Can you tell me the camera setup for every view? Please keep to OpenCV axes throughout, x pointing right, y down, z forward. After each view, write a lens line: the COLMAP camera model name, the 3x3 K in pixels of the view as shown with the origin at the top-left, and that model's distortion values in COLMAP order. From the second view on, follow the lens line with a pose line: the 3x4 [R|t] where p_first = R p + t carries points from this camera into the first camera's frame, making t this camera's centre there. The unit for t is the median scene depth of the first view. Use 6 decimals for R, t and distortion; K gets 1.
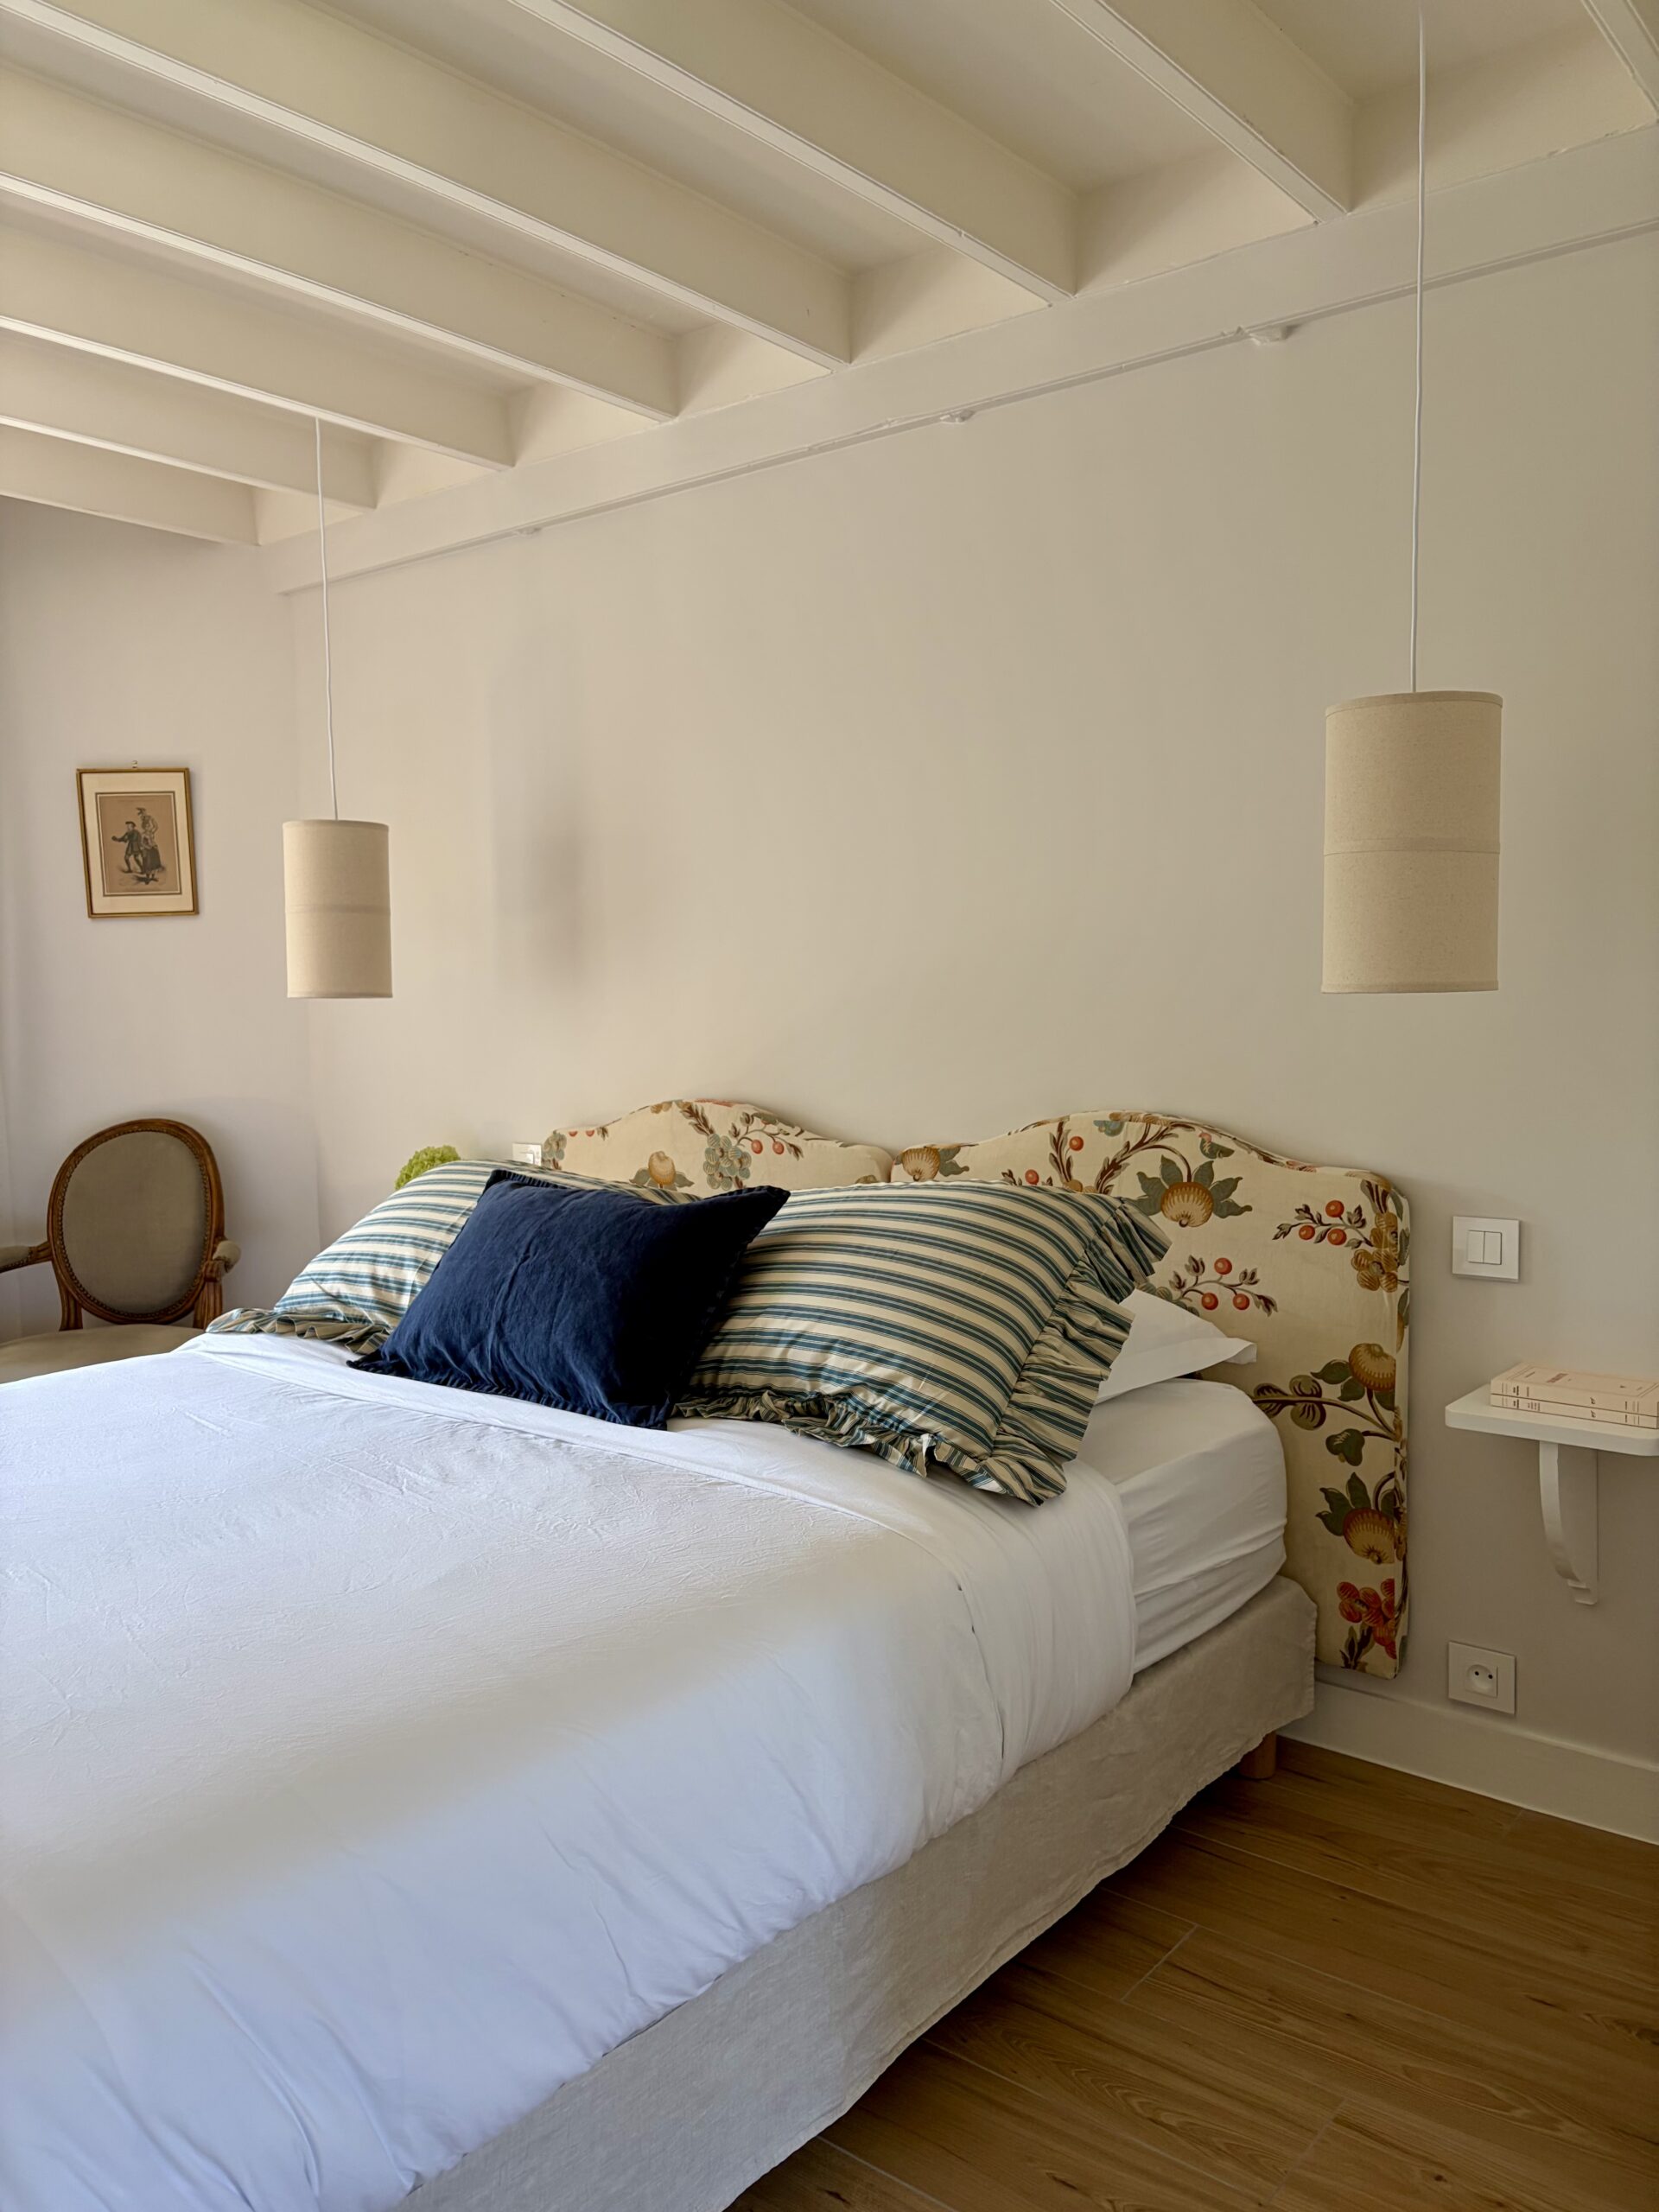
lens RADIAL K [[1642.2, 0, 829.5], [0, 1642.2, 1106.0], [0, 0, 1]] dist [0.088491, -0.124252]
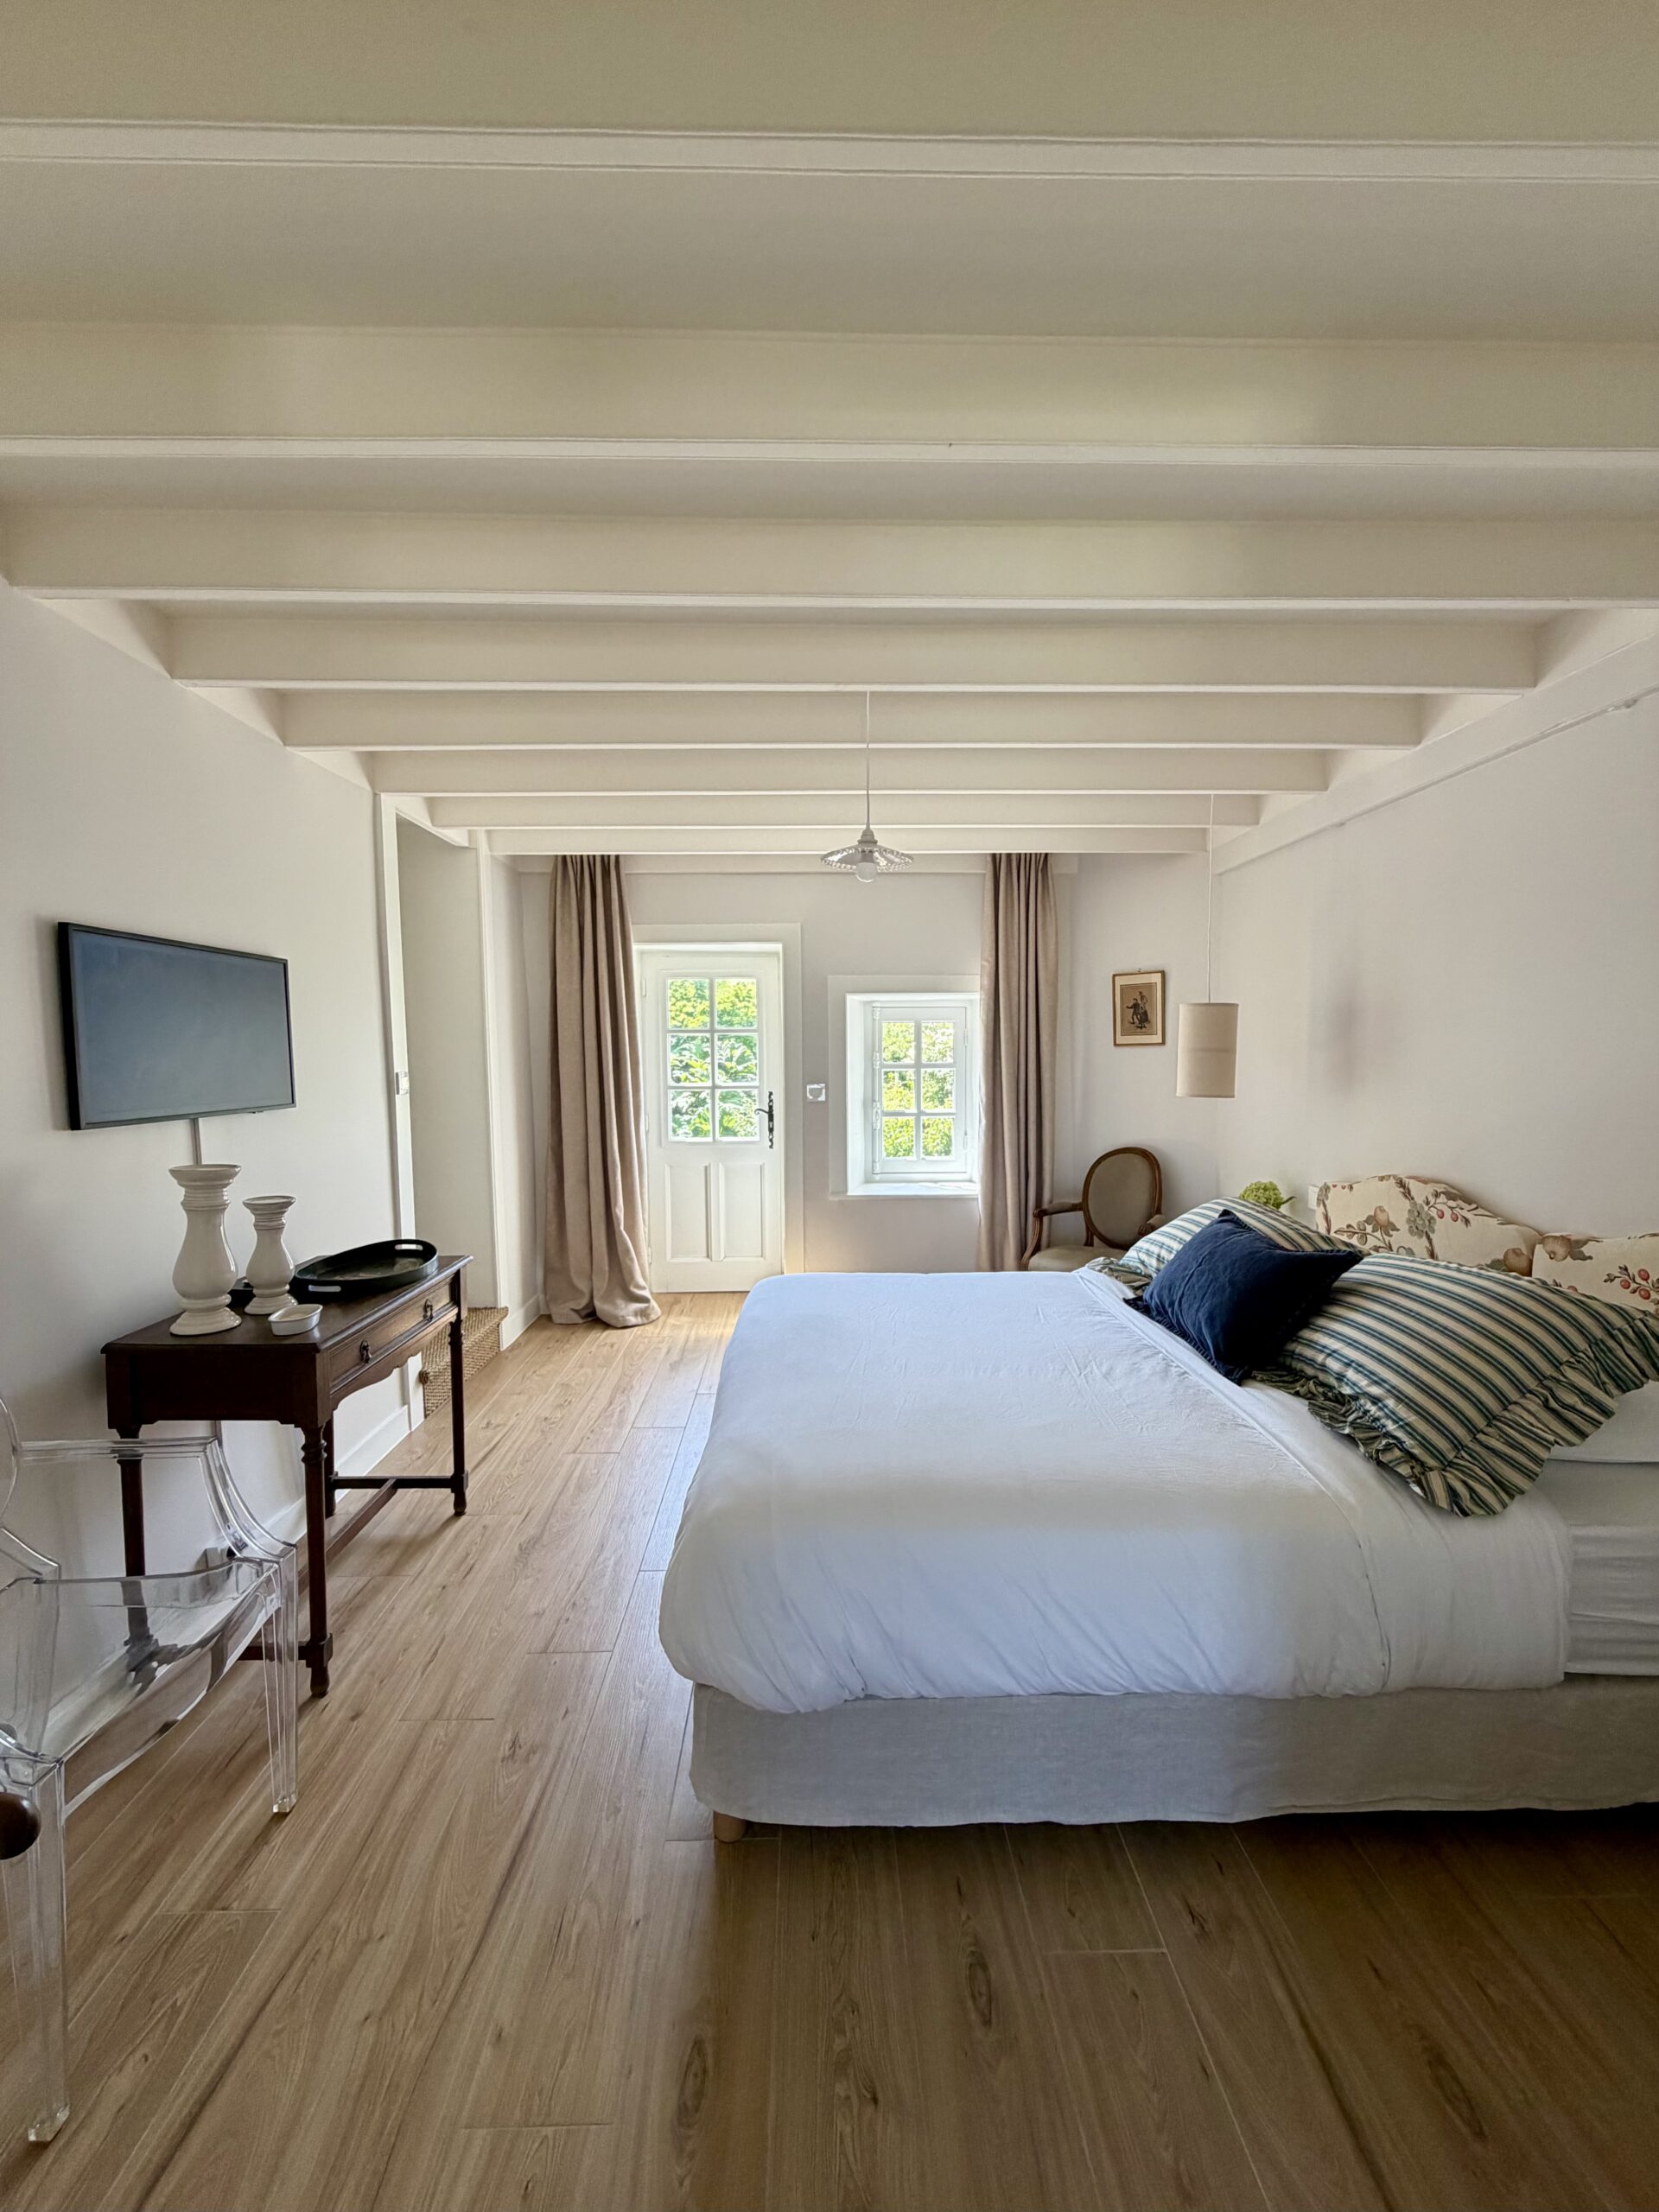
lens RADIAL K [[869.8, 0, 829.5], [0, 869.8, 1106.0], [0, 0, 1]] dist [0.000498, -0.000012]
pose [[0.657583, 0.059738, -0.751010, 0.274938], [-0.067230, 0.997527, 0.020481, -0.079945], [0.750376, 0.037022, 0.659973, 0.073856]]
